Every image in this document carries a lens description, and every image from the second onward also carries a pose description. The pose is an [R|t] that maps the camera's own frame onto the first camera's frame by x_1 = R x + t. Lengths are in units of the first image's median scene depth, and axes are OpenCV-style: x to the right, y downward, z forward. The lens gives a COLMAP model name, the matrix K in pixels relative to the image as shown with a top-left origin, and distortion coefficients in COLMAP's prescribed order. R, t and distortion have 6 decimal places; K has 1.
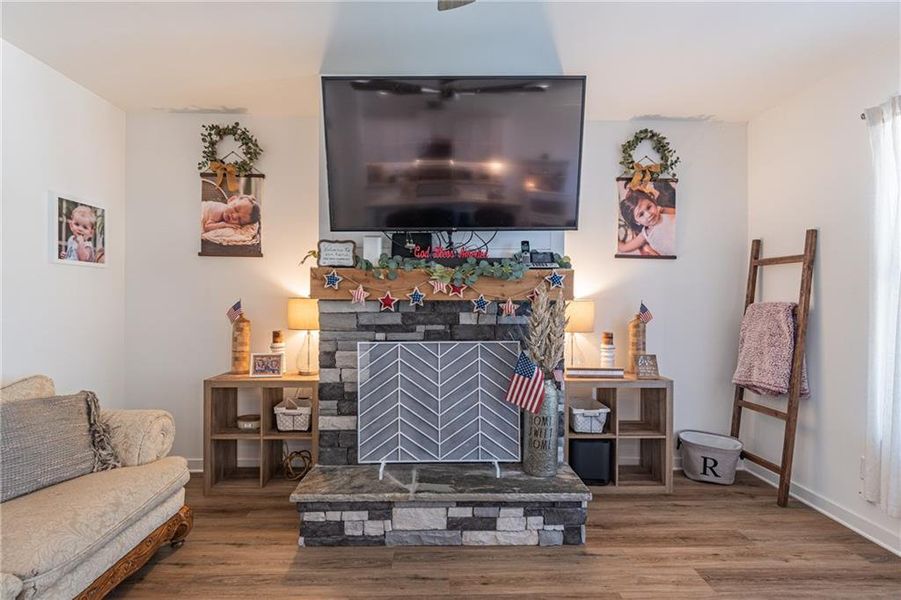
lens RADIAL K [[436.7, 0, 446.3], [0, 436.7, 303.0], [0, 0, 1]] dist [-0.001175, -0.000752]
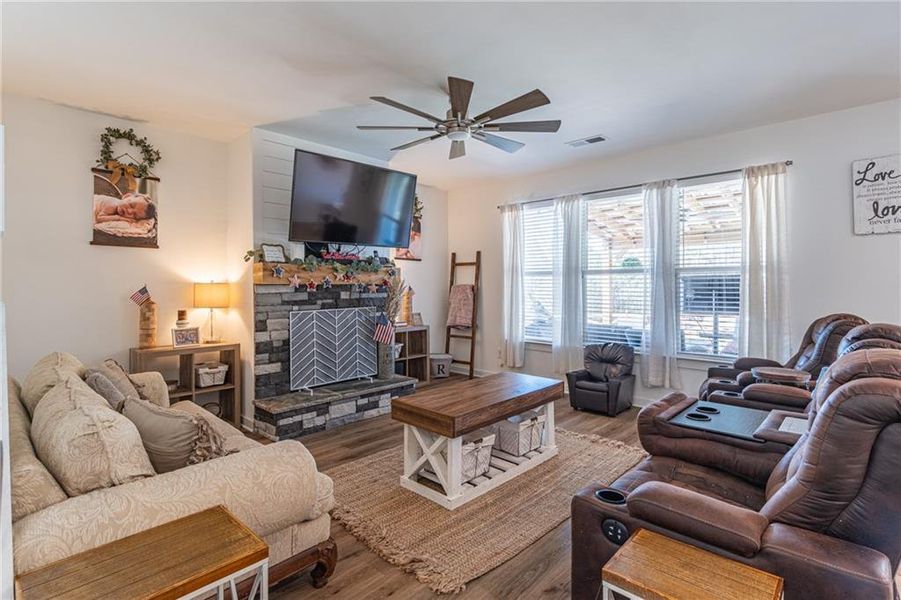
lens RADIAL K [[456.6, 0, 440.8], [0, 456.6, 275.8], [0, 0, 1]] dist [-0.001895, 0.000132]
pose [[0.710101, 0.007304, 0.704062, -0.841383], [0.010255, 0.999733, -0.020714, 0.001357], [-0.704025, 0.021929, 0.709836, -0.455956]]
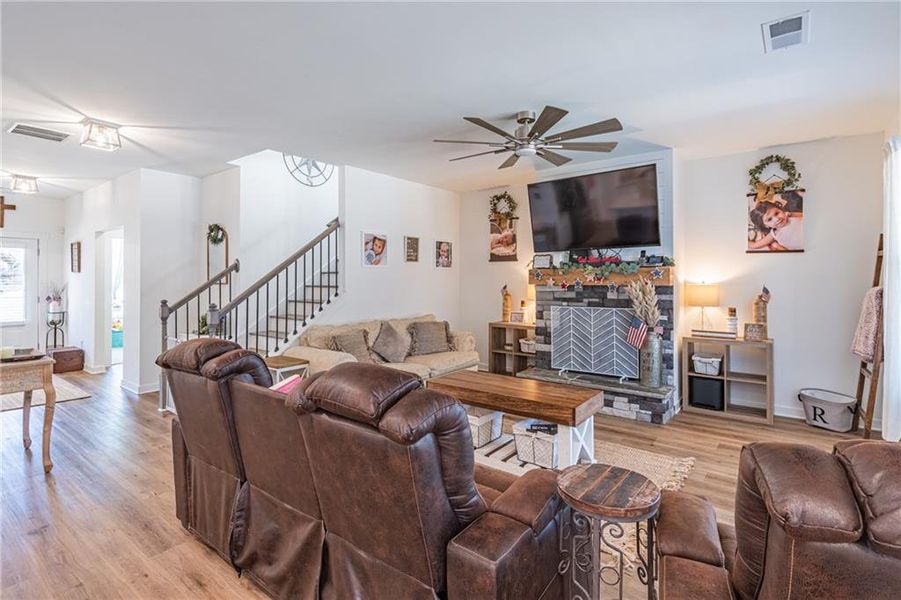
lens RADIAL K [[433.4, 0, 431.0], [0, 433.4, 275.6], [0, 0, 1]] dist [-0.001276, -0.000066]
pose [[0.747815, -0.011481, -0.663808, 0.609616], [0.002548, 0.999893, -0.014423, -0.019283], [0.663903, 0.009095, 0.747764, -0.728836]]
